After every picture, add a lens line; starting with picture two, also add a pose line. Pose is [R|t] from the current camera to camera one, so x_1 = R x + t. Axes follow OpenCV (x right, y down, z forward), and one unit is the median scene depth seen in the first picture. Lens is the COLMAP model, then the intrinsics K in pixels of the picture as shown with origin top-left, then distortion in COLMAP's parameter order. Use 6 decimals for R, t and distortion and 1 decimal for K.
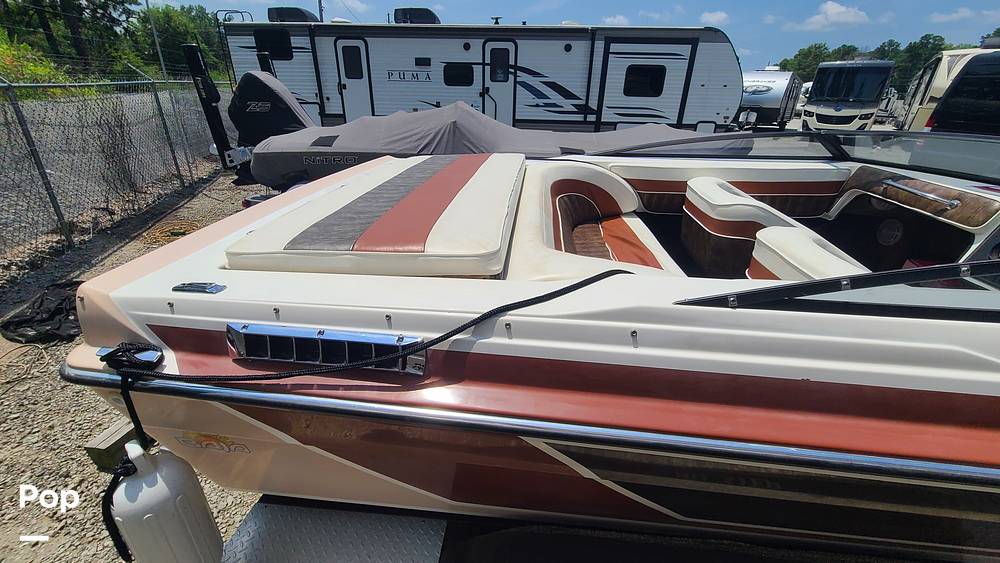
lens RADIAL K [[406.1, 0, 497.2], [0, 406.1, 278.3], [0, 0, 1]] dist [-0.000314, -0.000268]
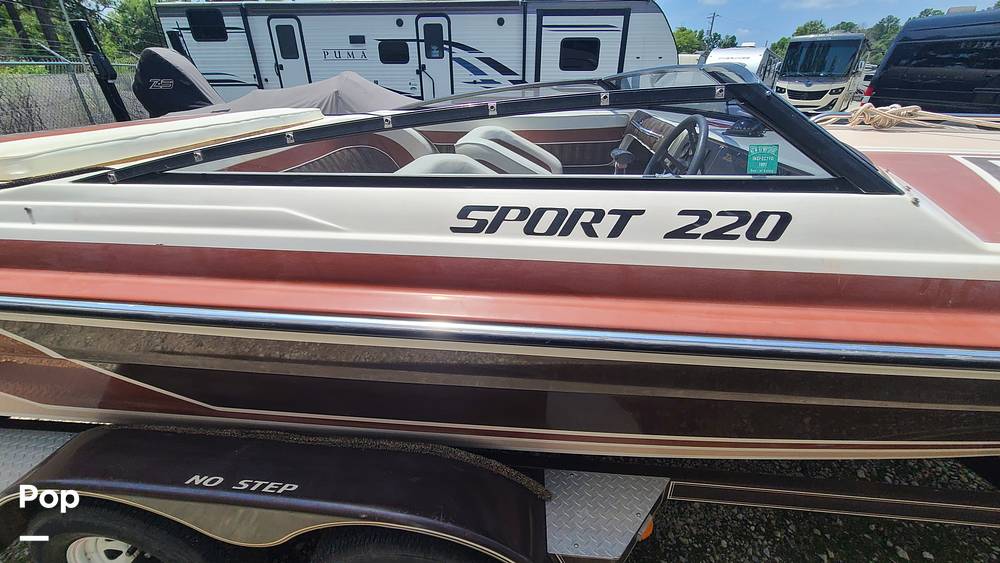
lens RADIAL K [[407.5, 0, 495.0], [0, 407.5, 279.8], [0, 0, 1]] dist [-0.001398, 0.000199]
pose [[0.999803, -0.019783, -0.001451, 0.142523], [0.019817, 0.999374, 0.029308, 0.028407], [0.000870, -0.029331, 0.999569, -0.007155]]
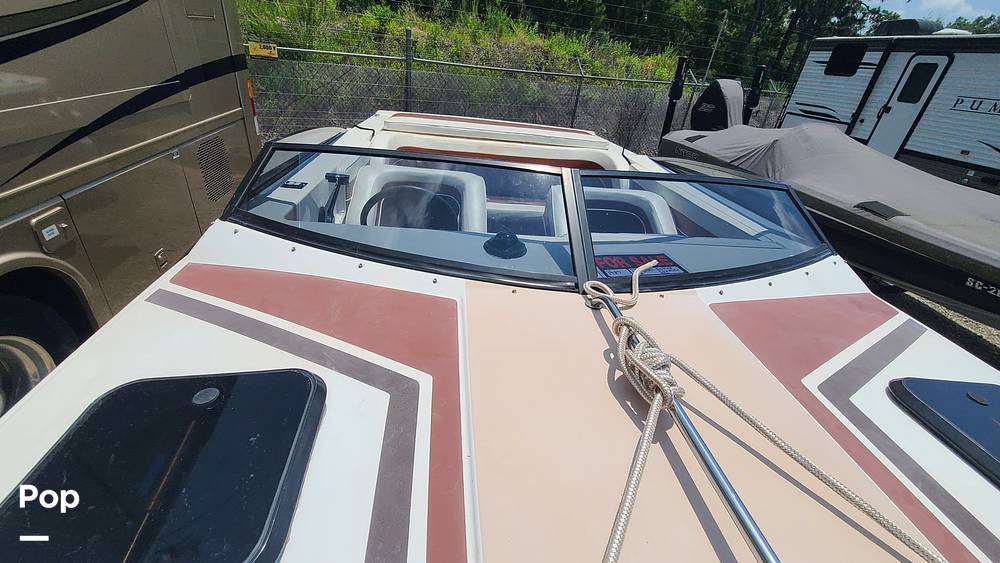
lens RADIAL K [[407.5, 0, 495.0], [0, 407.5, 279.8], [0, 0, 1]] dist [-0.001398, 0.000199]
pose [[0.203992, 0.478469, -0.854081, 0.369067], [-0.501990, 0.800123, 0.328343, -0.058231], [0.840472, 0.361761, 0.403405, 0.101261]]
